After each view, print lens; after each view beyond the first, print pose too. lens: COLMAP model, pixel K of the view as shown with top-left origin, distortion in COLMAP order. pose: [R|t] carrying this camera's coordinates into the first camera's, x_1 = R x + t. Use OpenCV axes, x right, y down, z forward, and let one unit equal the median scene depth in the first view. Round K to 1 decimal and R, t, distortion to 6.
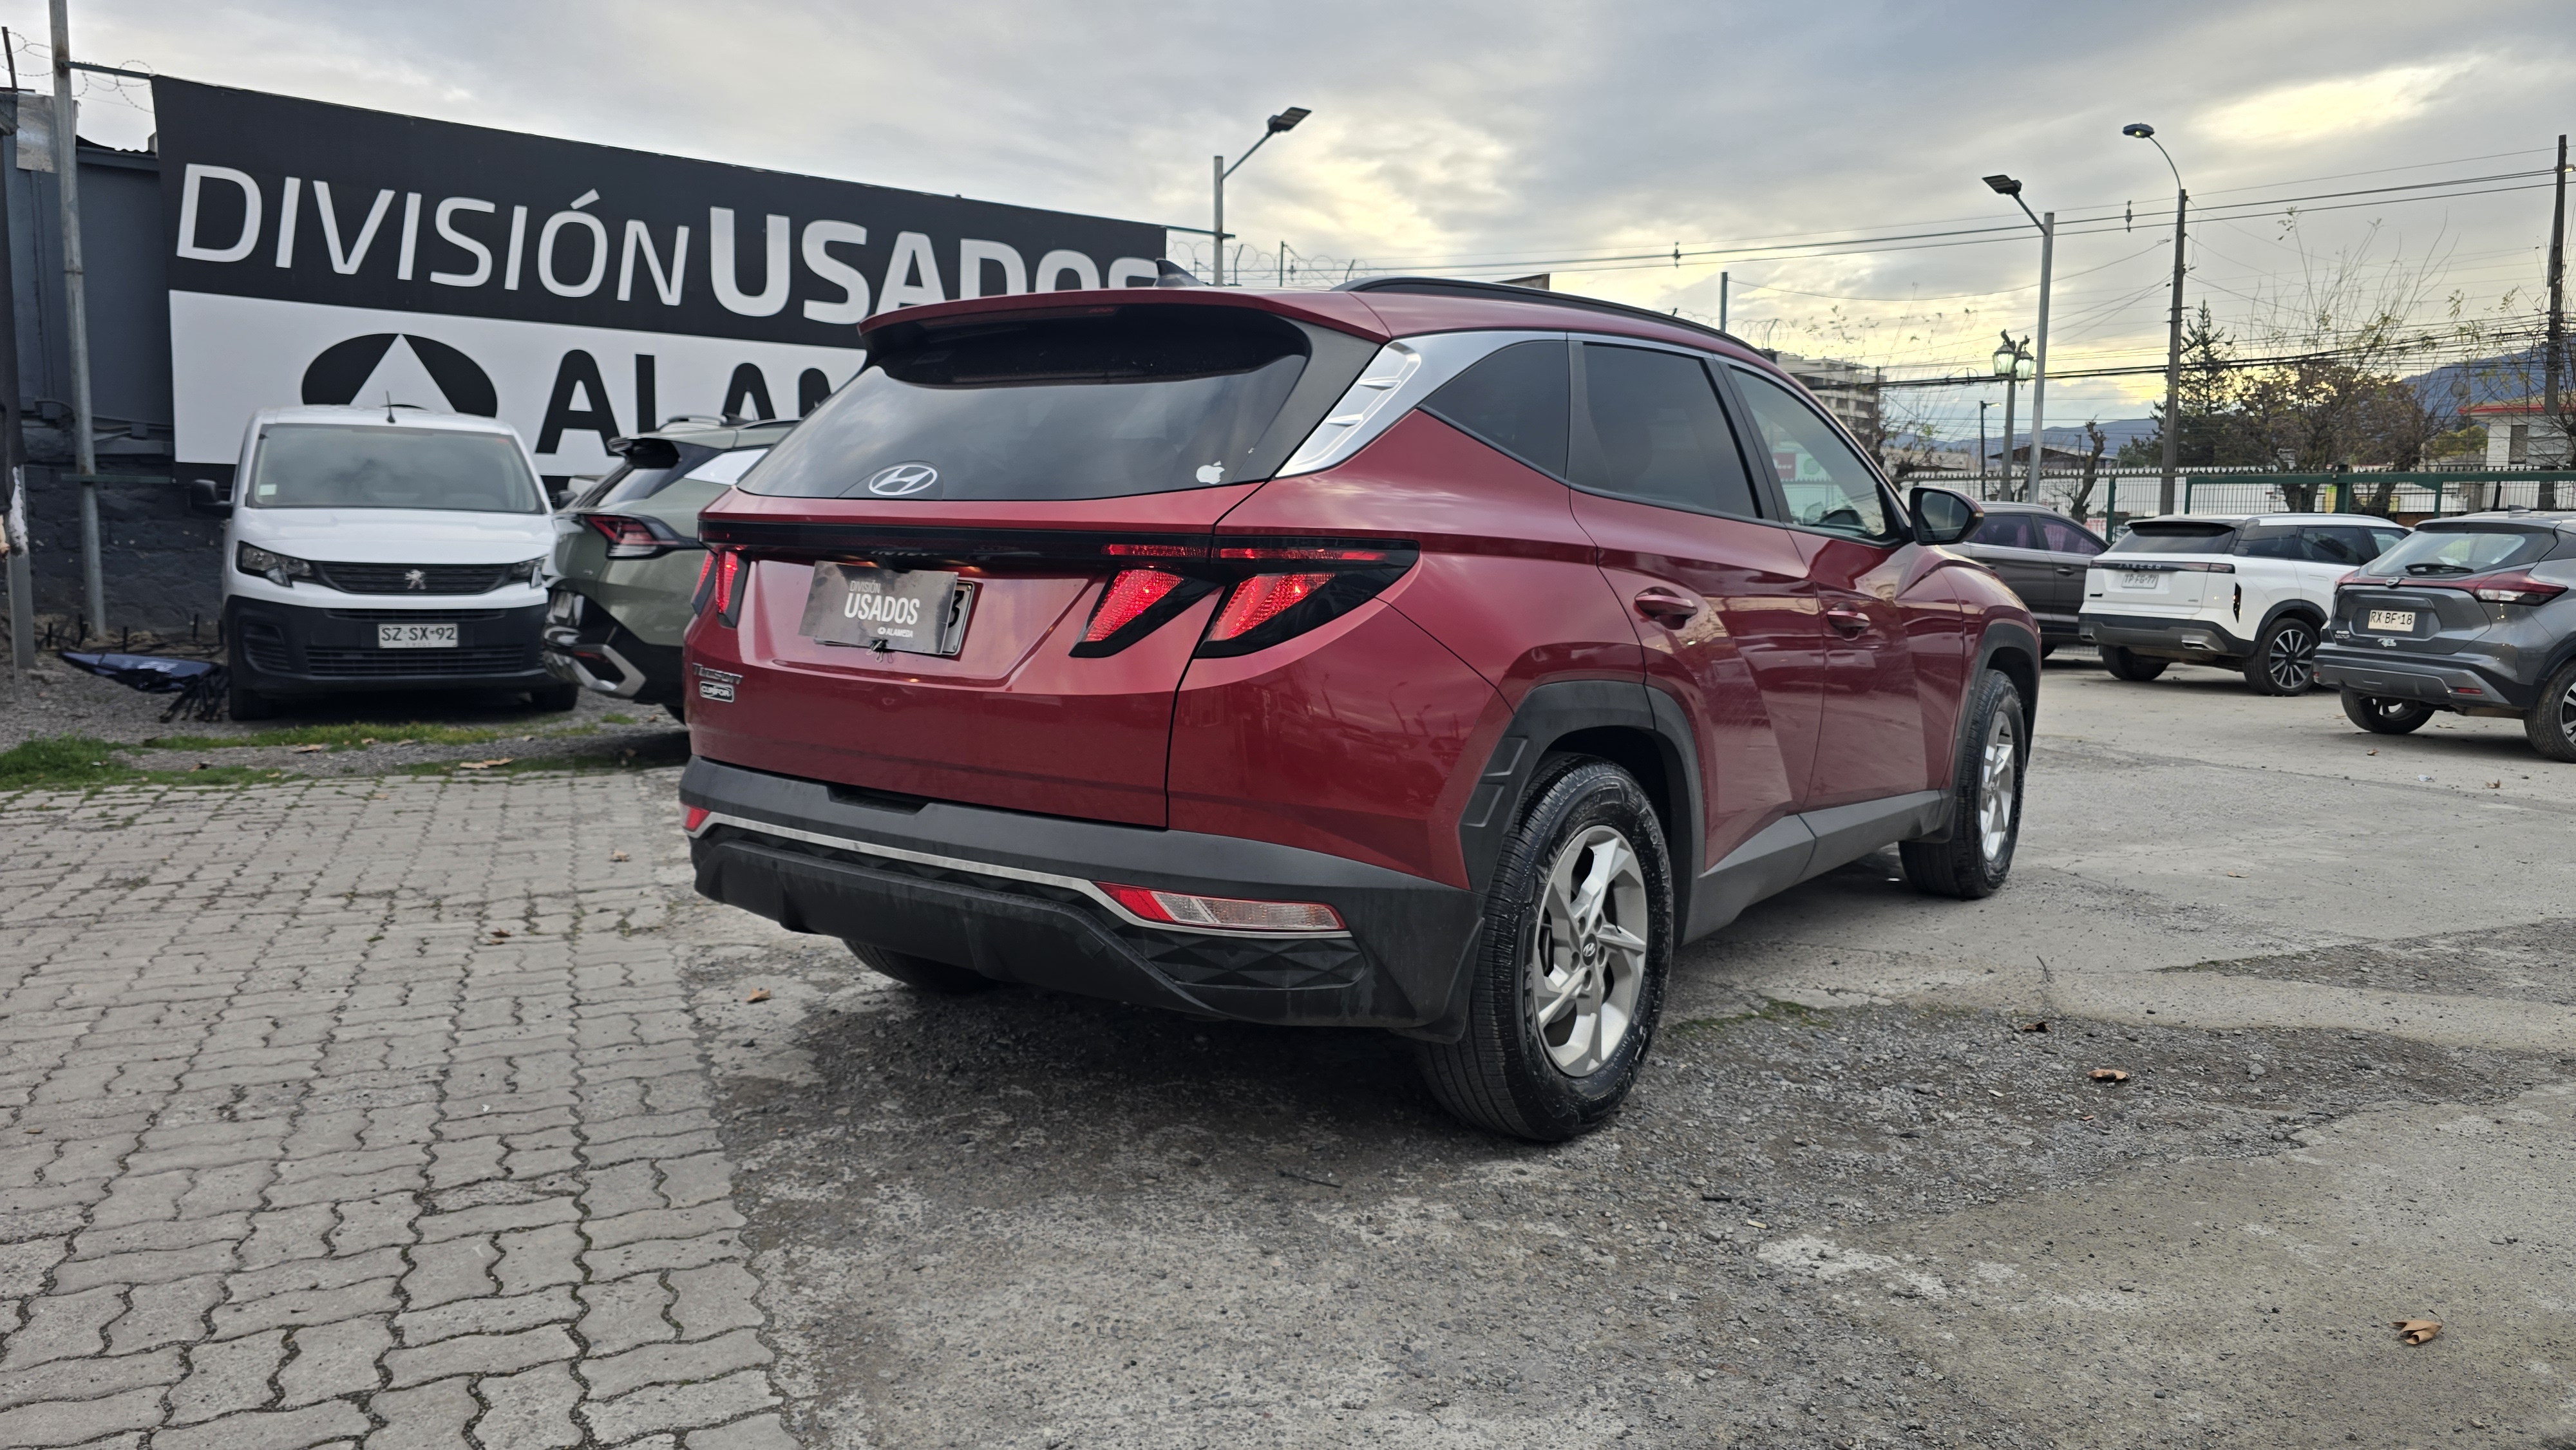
lens RADIAL K [[1813.8, 0, 1287.4], [0, 1813.8, 723.2], [0, 0, 1]] dist [0.037791, -0.031641]
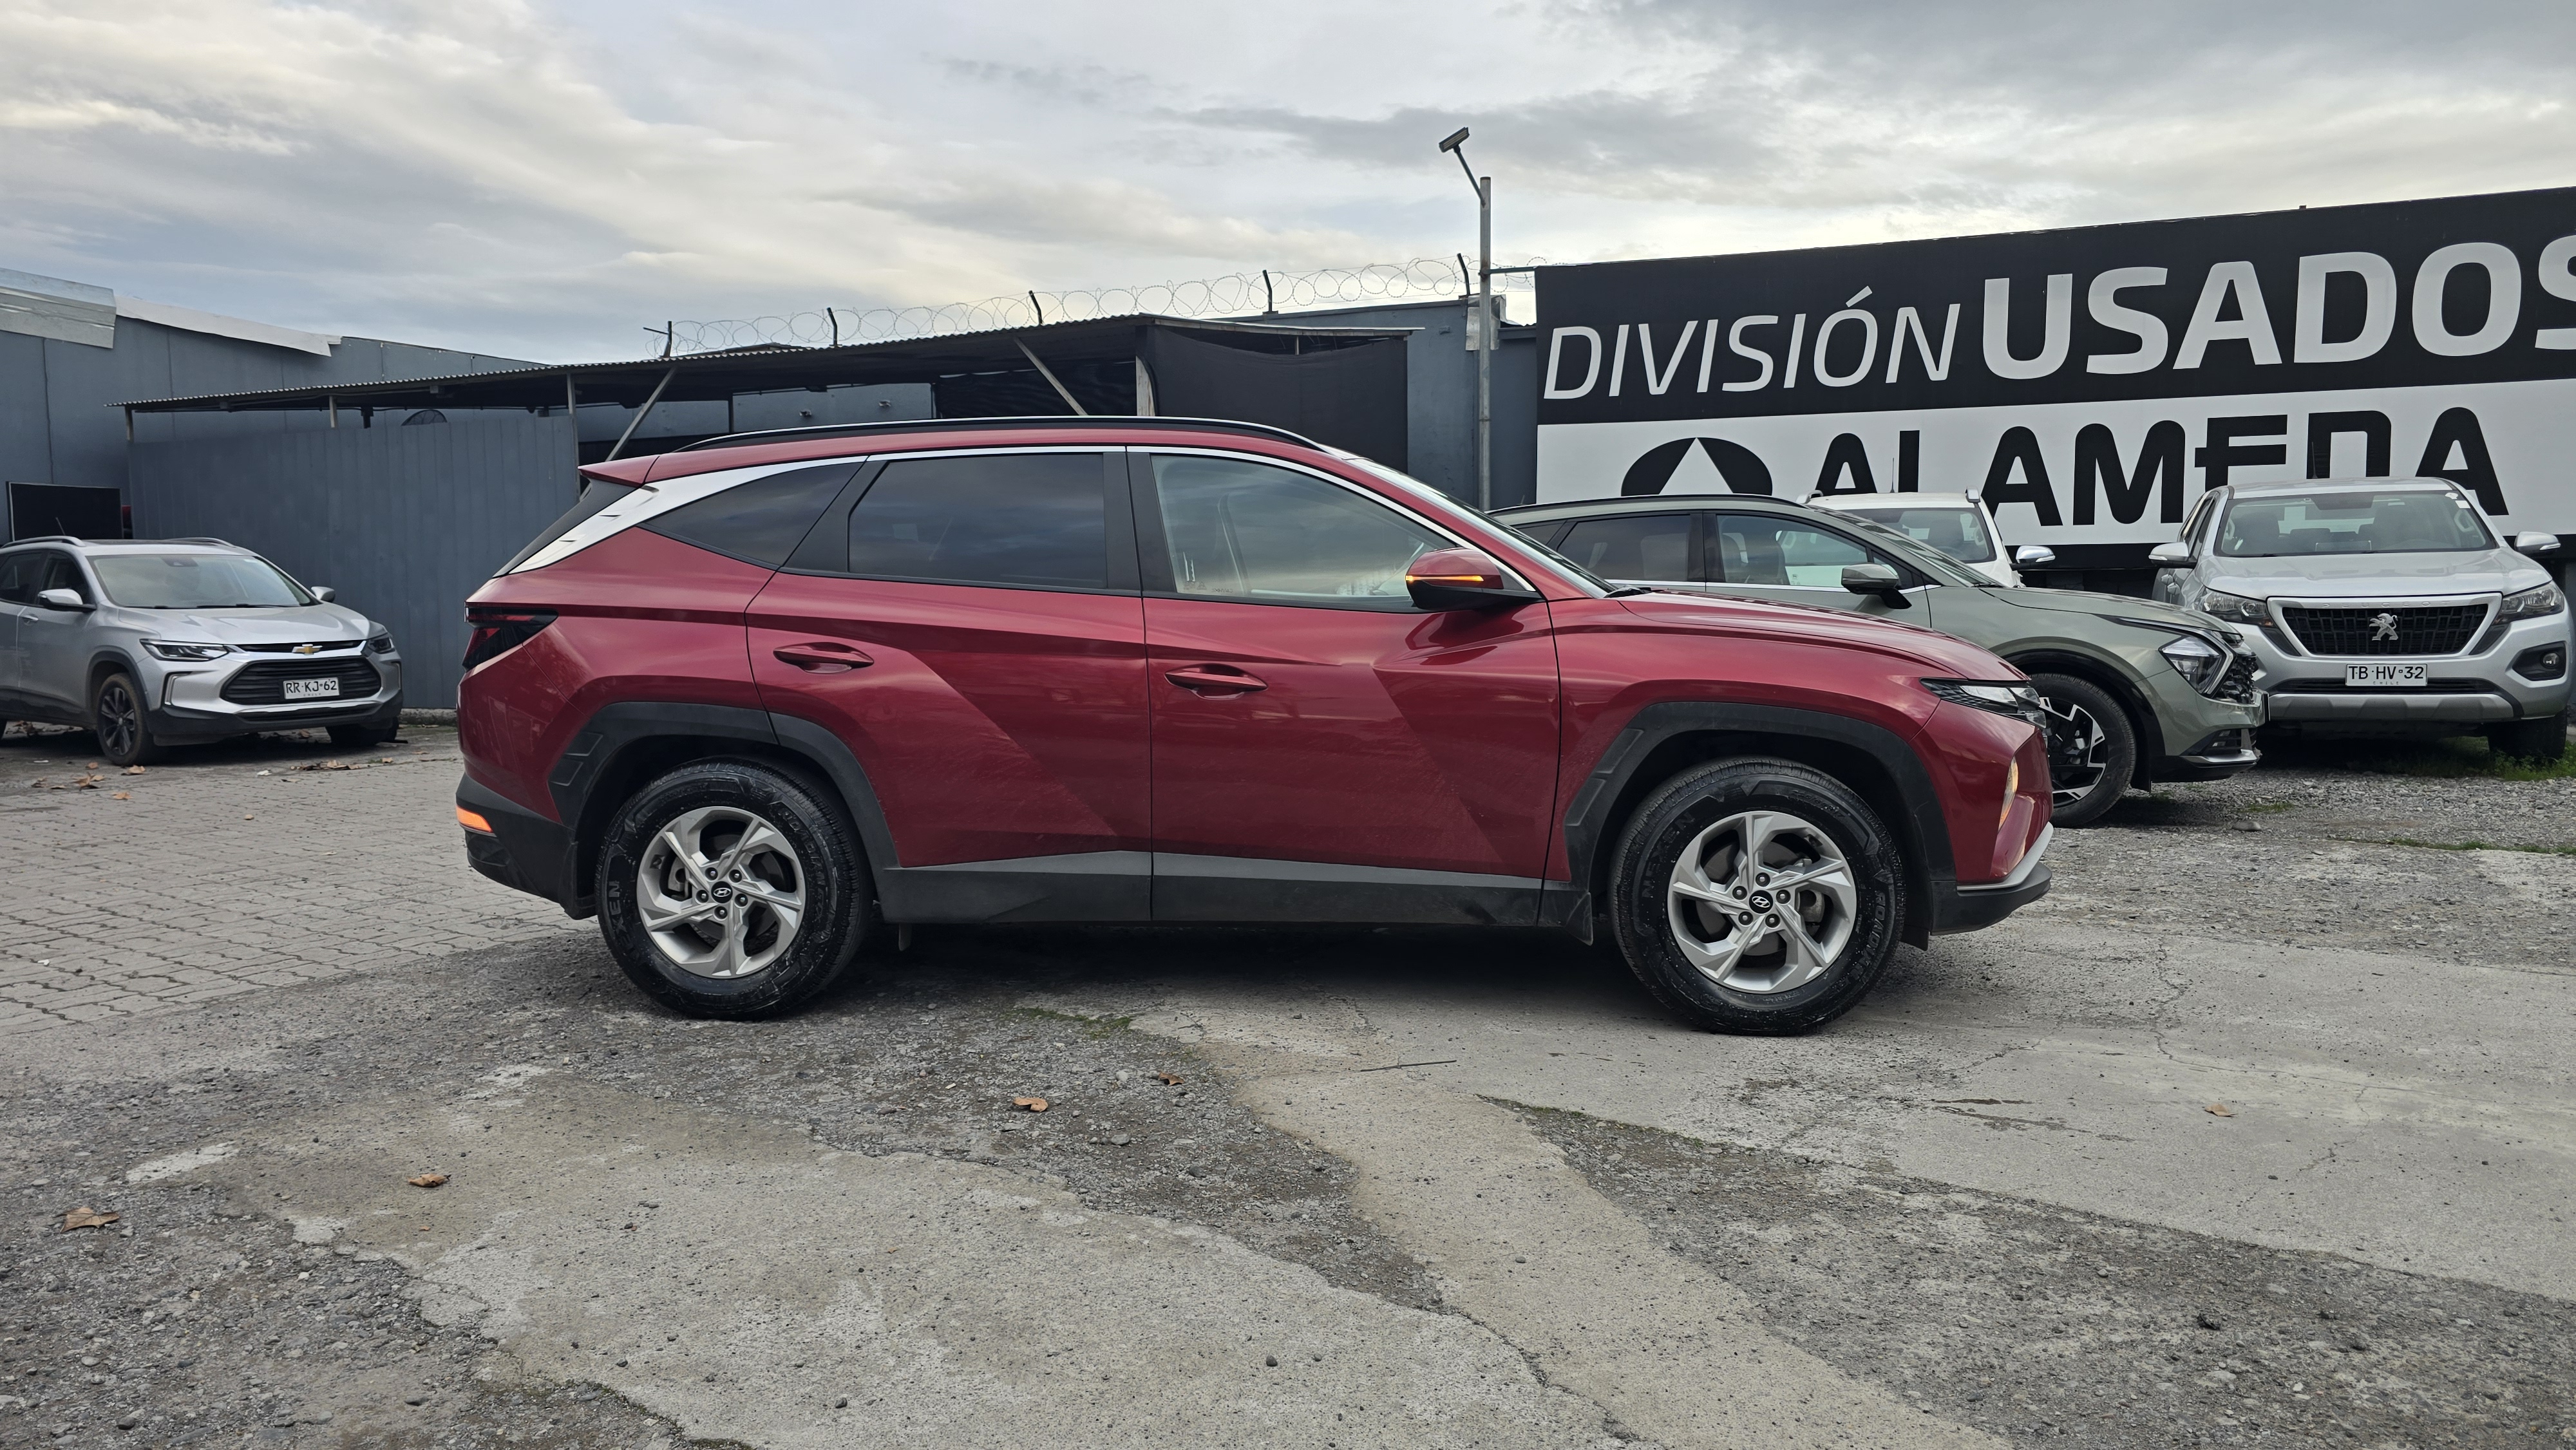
lens RADIAL K [[1813.8, 0, 1220.7], [0, 1813.8, 720.8], [0, 0, 1]] dist [0.037791, -0.031641]
pose [[0.467143, 0.045156, -0.883028, 0.429681], [-0.078643, 0.996859, 0.009373, -0.014578], [0.880678, 0.065065, 0.469226, 0.176603]]
